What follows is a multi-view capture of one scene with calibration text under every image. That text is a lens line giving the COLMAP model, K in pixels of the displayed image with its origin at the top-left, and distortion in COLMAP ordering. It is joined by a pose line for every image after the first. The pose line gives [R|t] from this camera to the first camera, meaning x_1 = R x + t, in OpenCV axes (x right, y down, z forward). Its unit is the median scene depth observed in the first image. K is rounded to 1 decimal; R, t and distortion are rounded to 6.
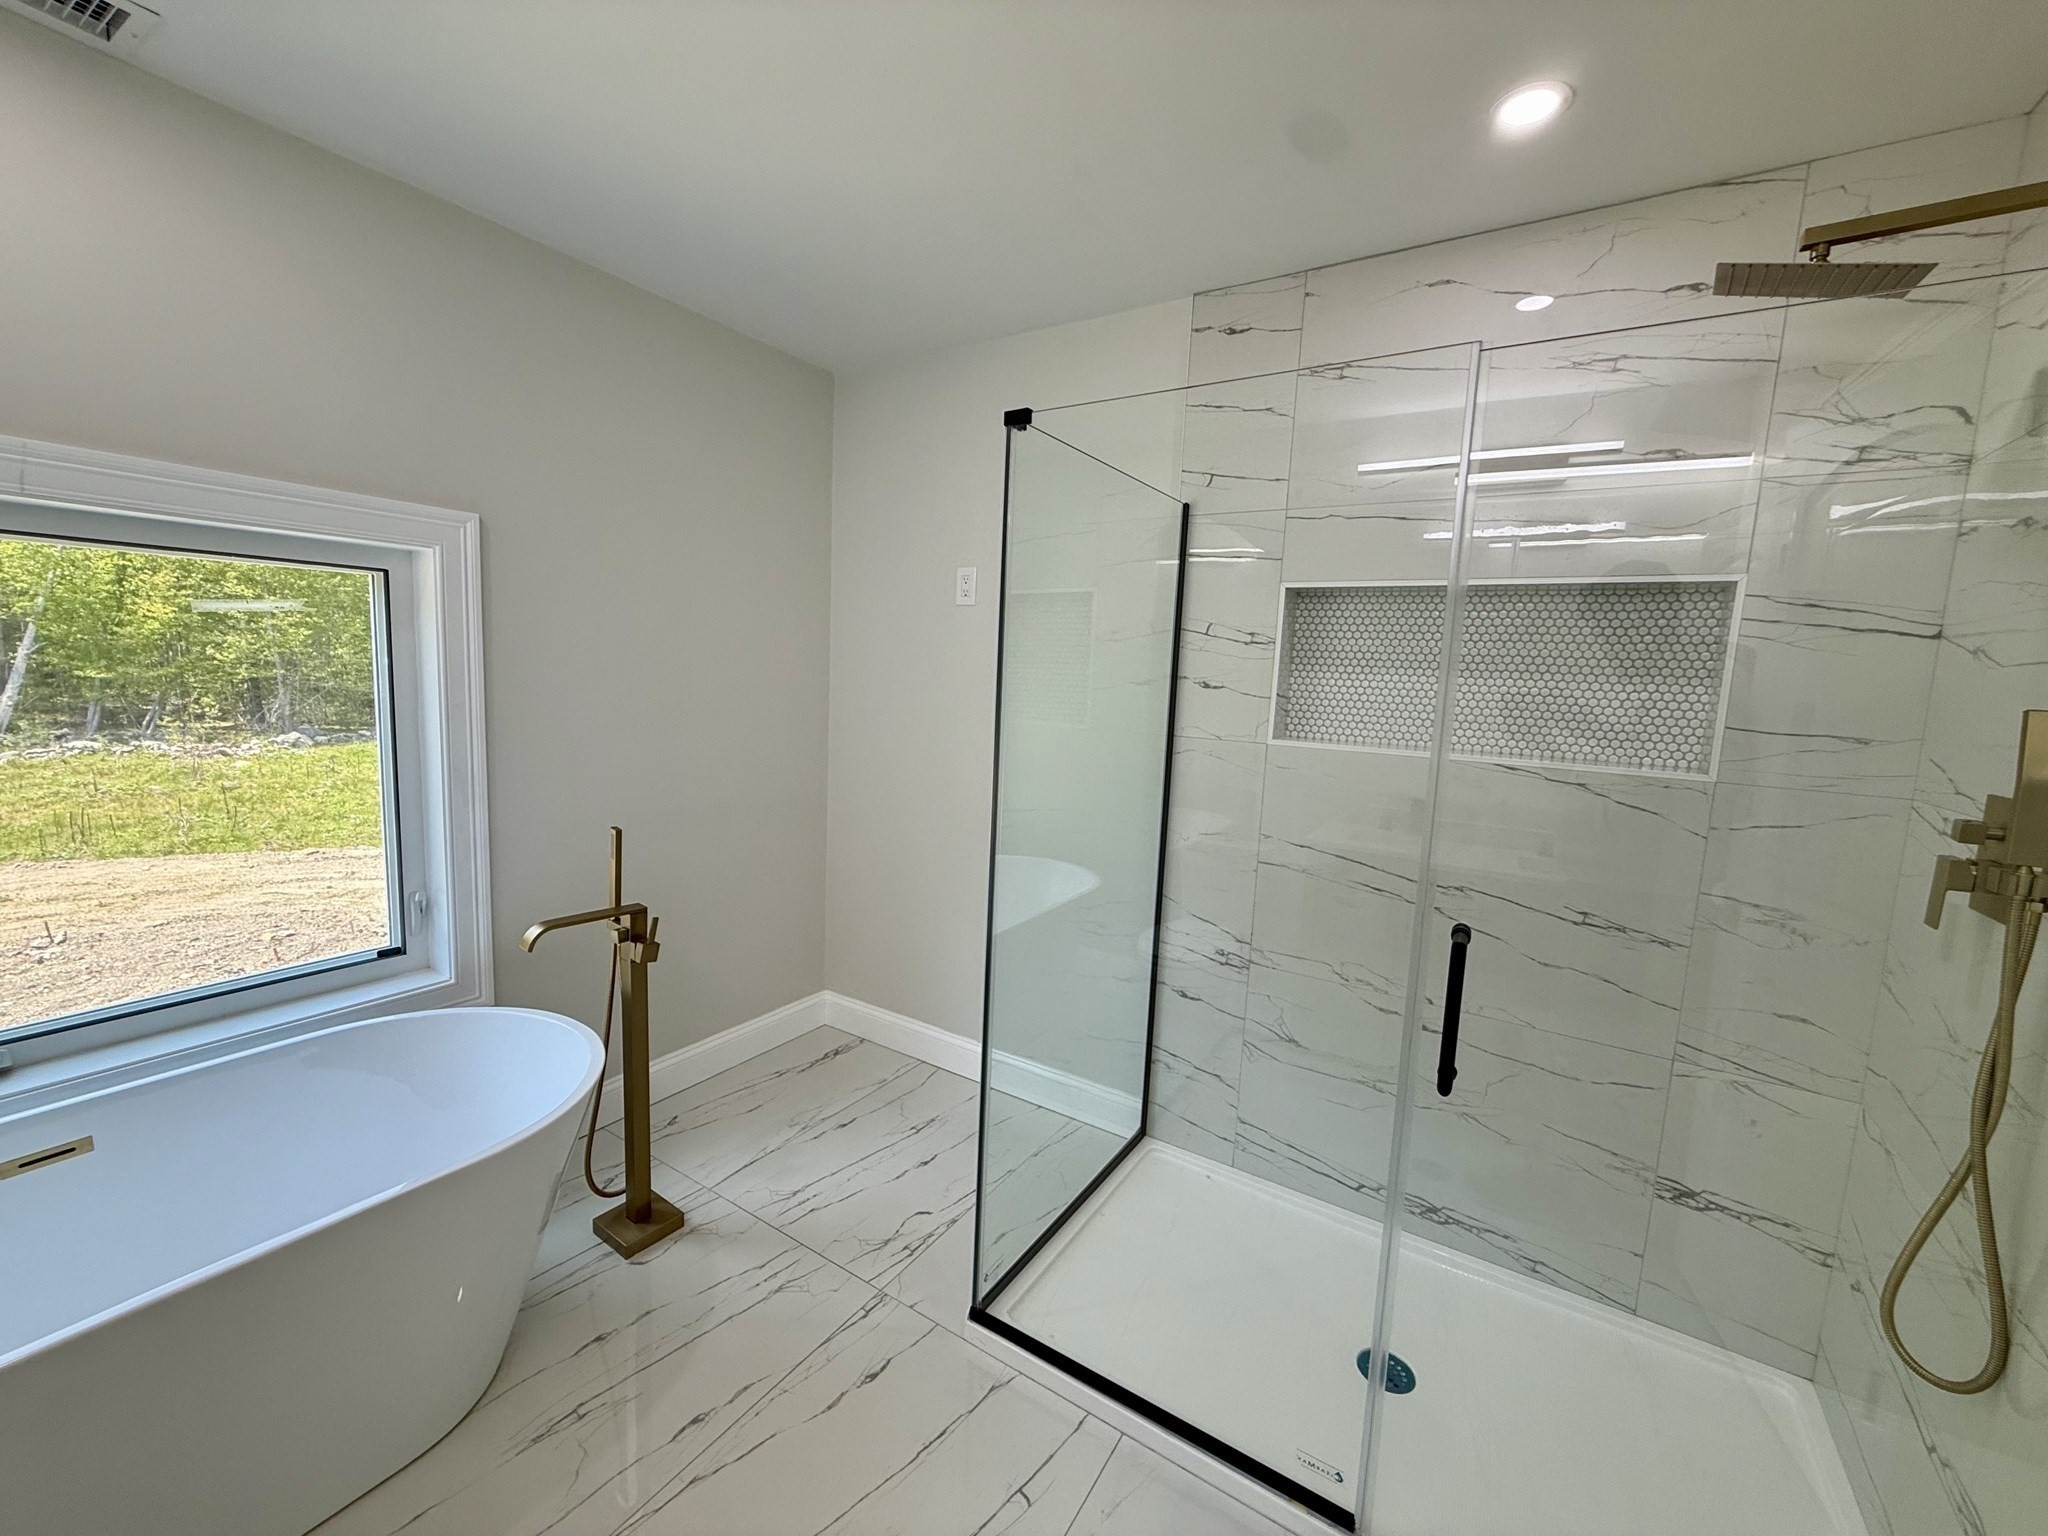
lens RADIAL K [[816.3, 0, 1015.4], [0, 816.3, 769.5], [0, 0, 1]] dist [0.000319, 0.000393]
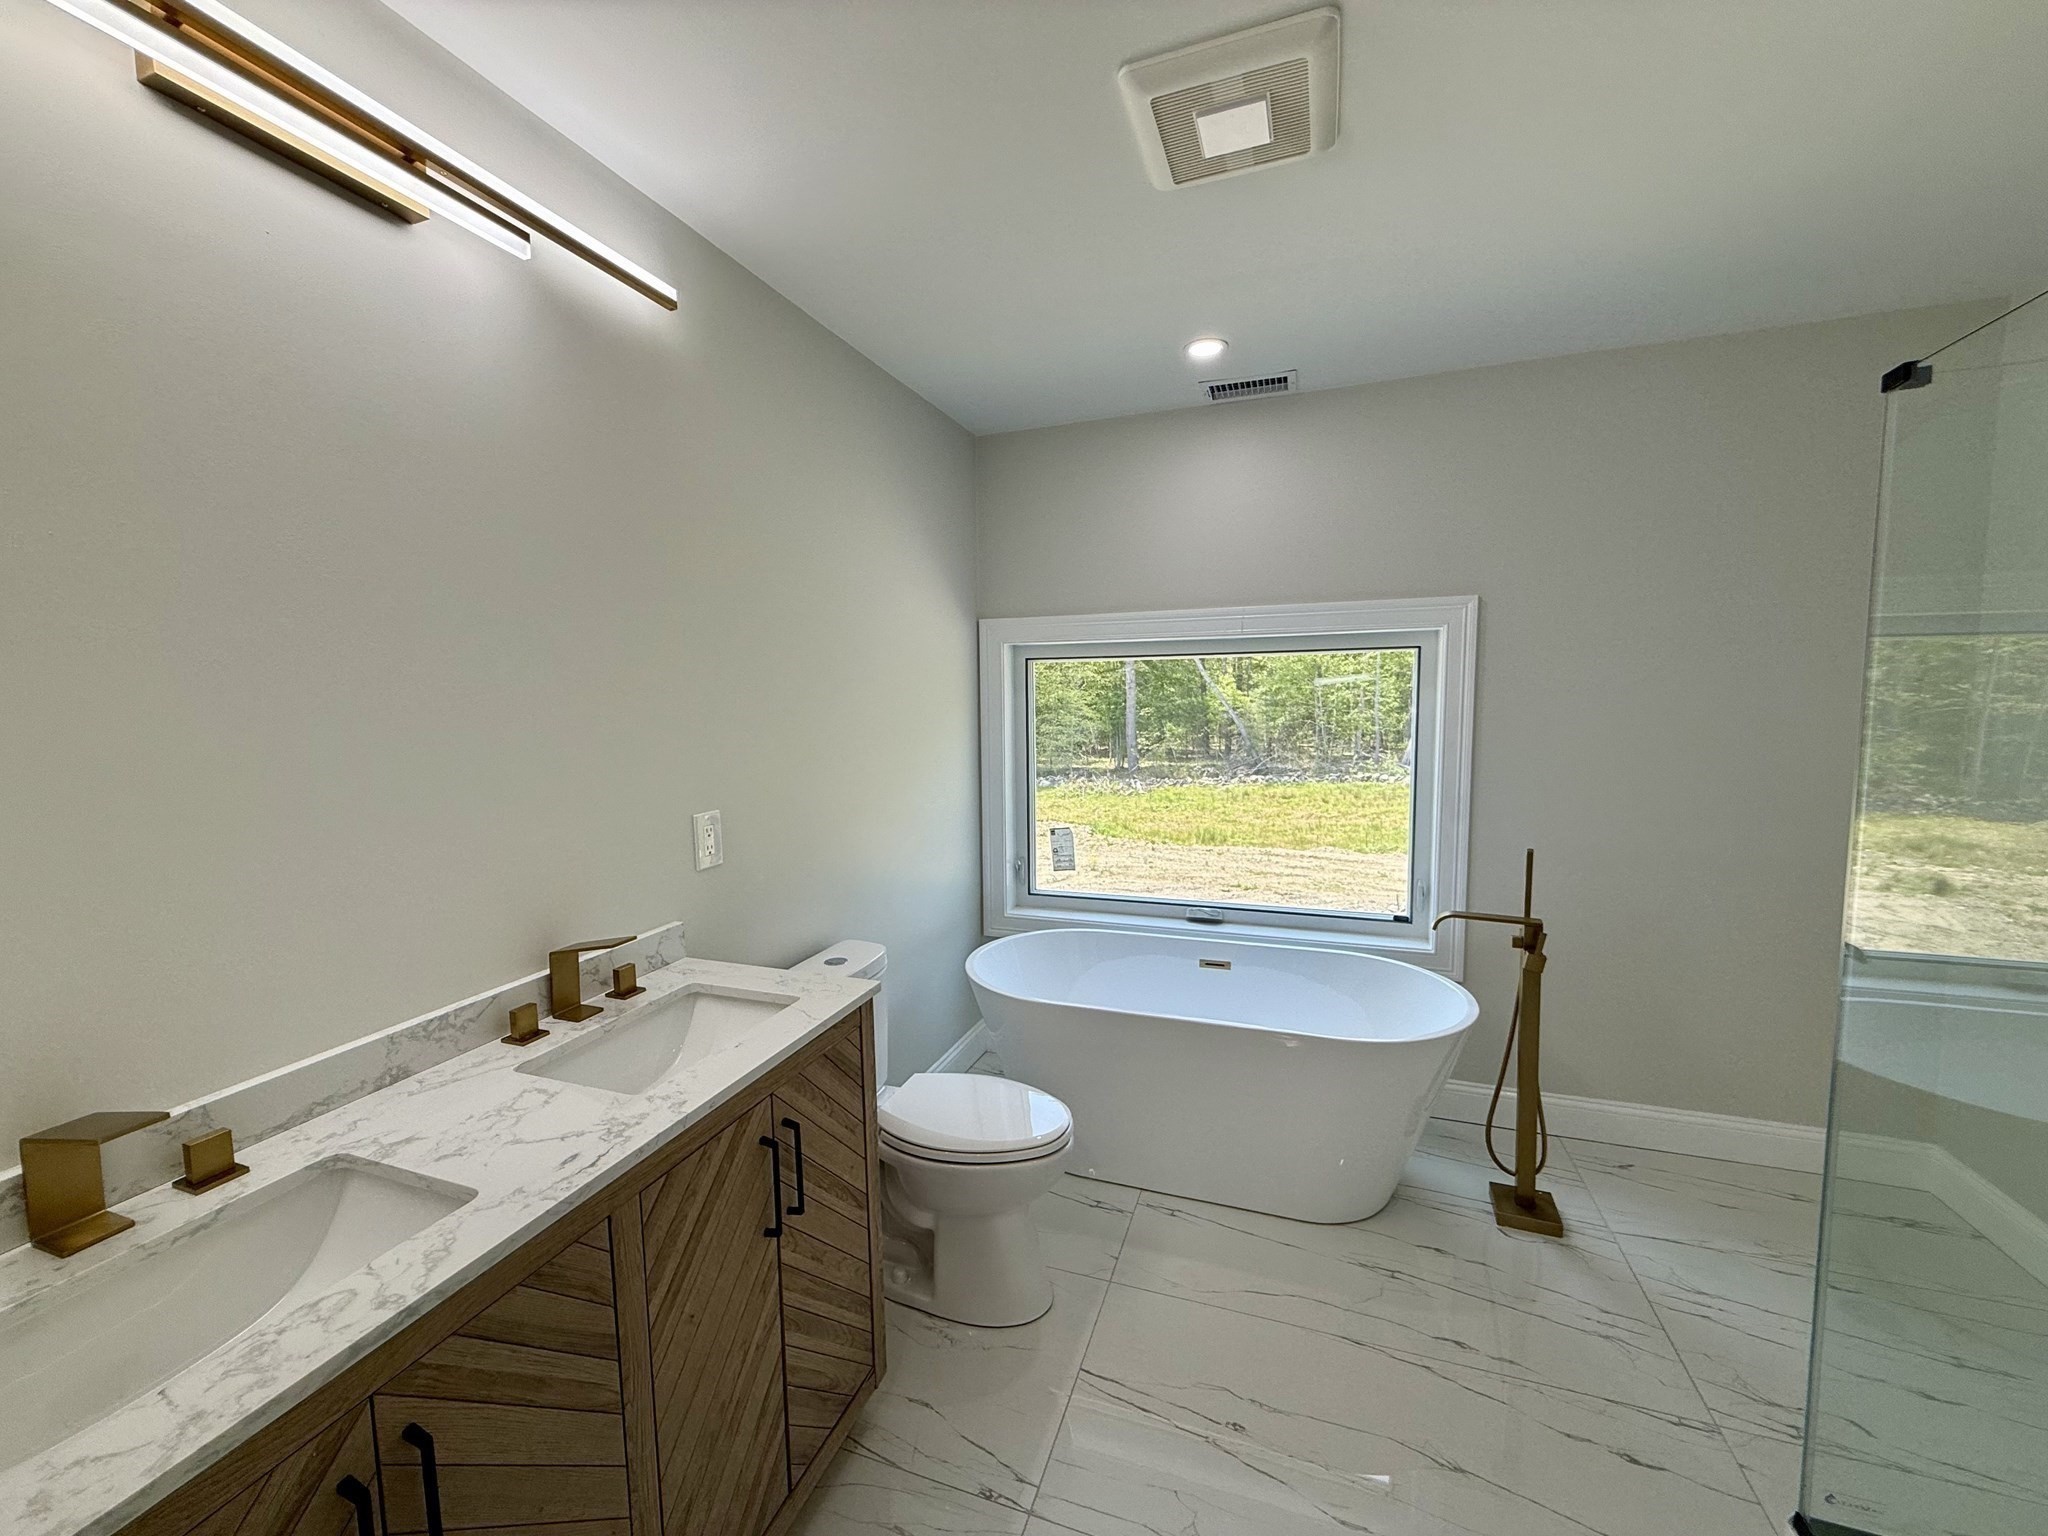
lens RADIAL K [[816.3, 0, 1015.4], [0, 816.3, 769.5], [0, 0, 1]] dist [0.000319, 0.000393]
pose [[0.216399, 0.040456, -0.975466, 0.432523], [-0.095411, 0.995235, 0.020110, 0.004863], [0.971632, 0.088718, 0.219228, 0.031156]]
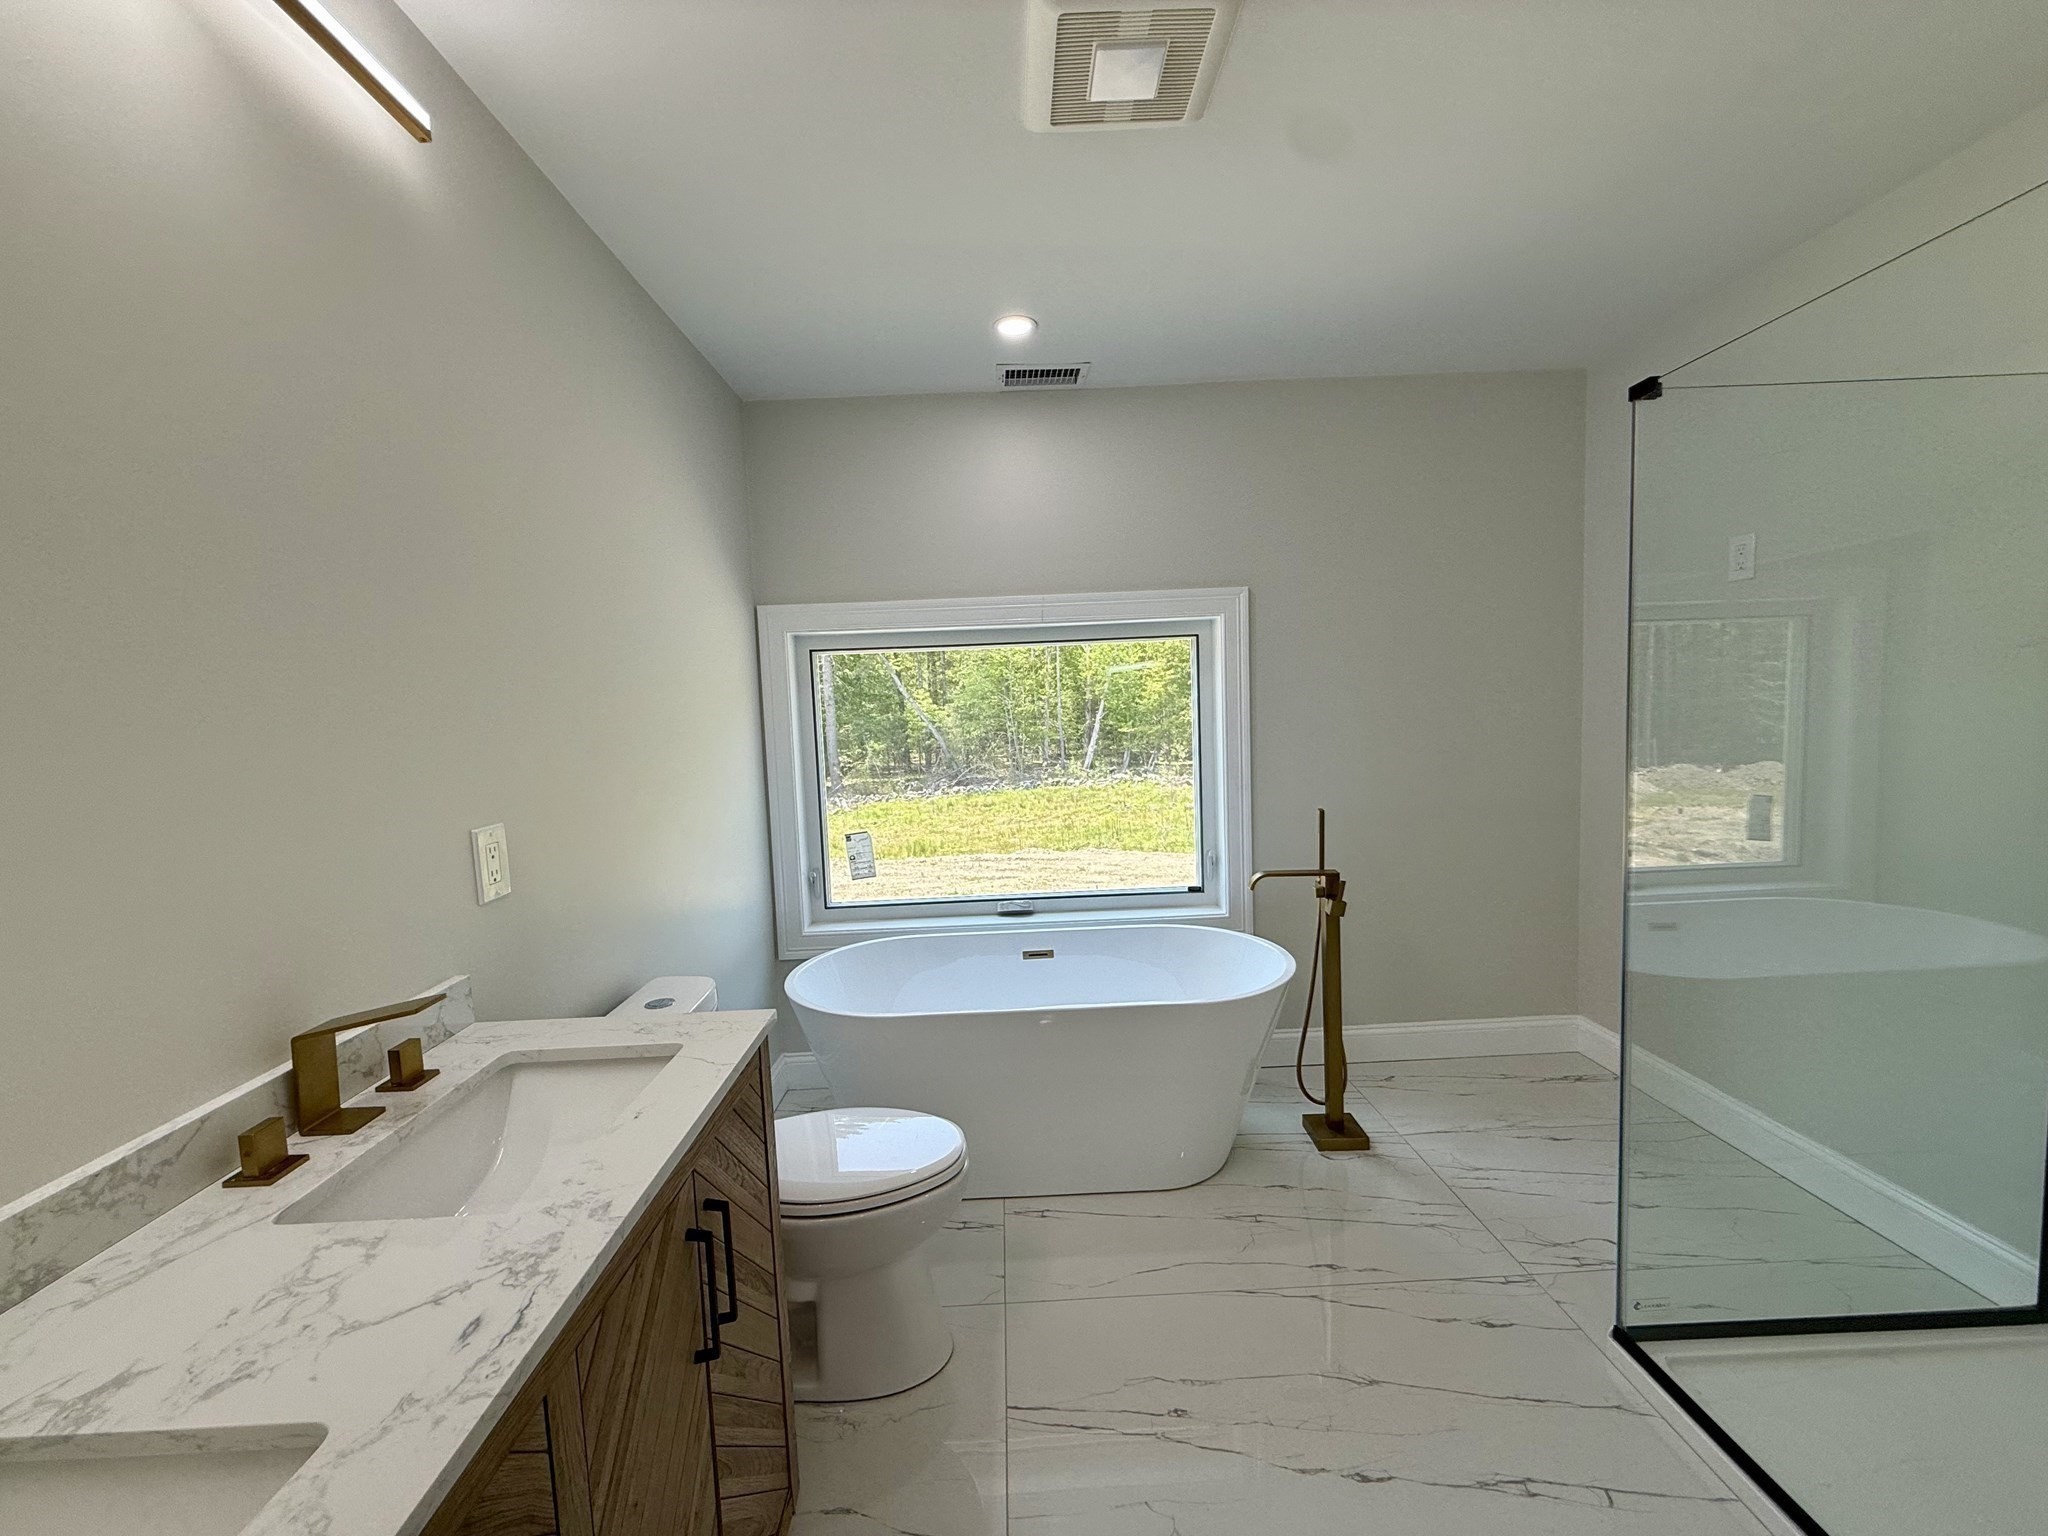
lens RADIAL K [[816.3, 0, 1015.4], [0, 816.3, 769.5], [0, 0, 1]] dist [0.000319, 0.000393]
pose [[0.552806, -0.001865, -0.833308, 0.291304], [-0.036365, 0.998991, -0.026360, 0.055772], [0.832516, 0.044875, 0.552180, -0.105055]]
